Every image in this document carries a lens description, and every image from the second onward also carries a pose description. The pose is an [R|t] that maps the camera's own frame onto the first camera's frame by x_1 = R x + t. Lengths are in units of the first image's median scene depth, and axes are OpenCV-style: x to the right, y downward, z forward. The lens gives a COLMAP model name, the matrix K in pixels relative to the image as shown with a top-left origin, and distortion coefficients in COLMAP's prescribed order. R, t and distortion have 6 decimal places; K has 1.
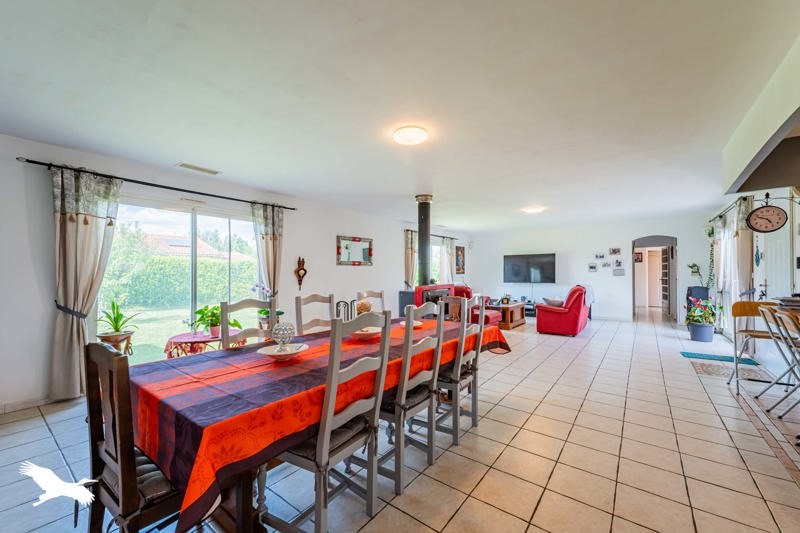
lens RADIAL K [[324.0, 0, 405.5], [0, 324.0, 271.0], [0, 0, 1]] dist [0.002009, 0.000013]
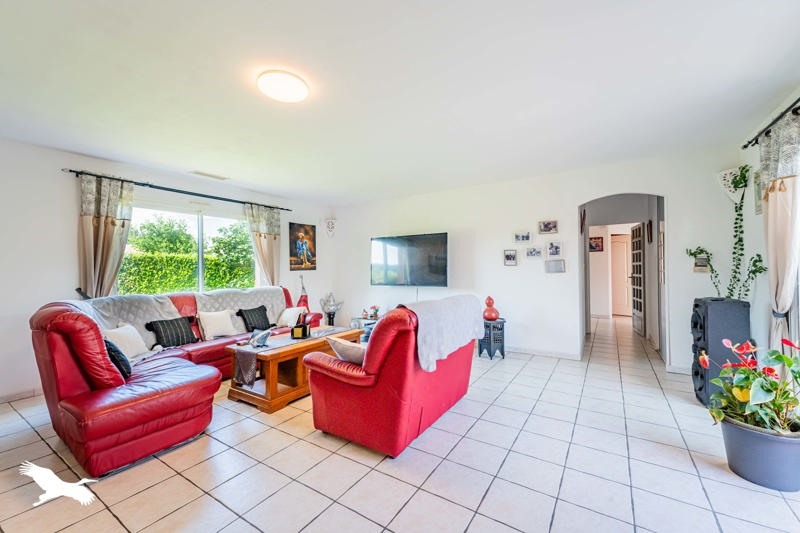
lens RADIAL K [[324.0, 0, 395.8], [0, 324.0, 265.2], [0, 0, 1]] dist [0.002009, 0.000013]
pose [[0.998793, -0.005493, 0.048803, 0.363257], [0.005672, 0.999978, -0.003542, 0.002558], [-0.048782, 0.003815, 0.998802, 0.473541]]
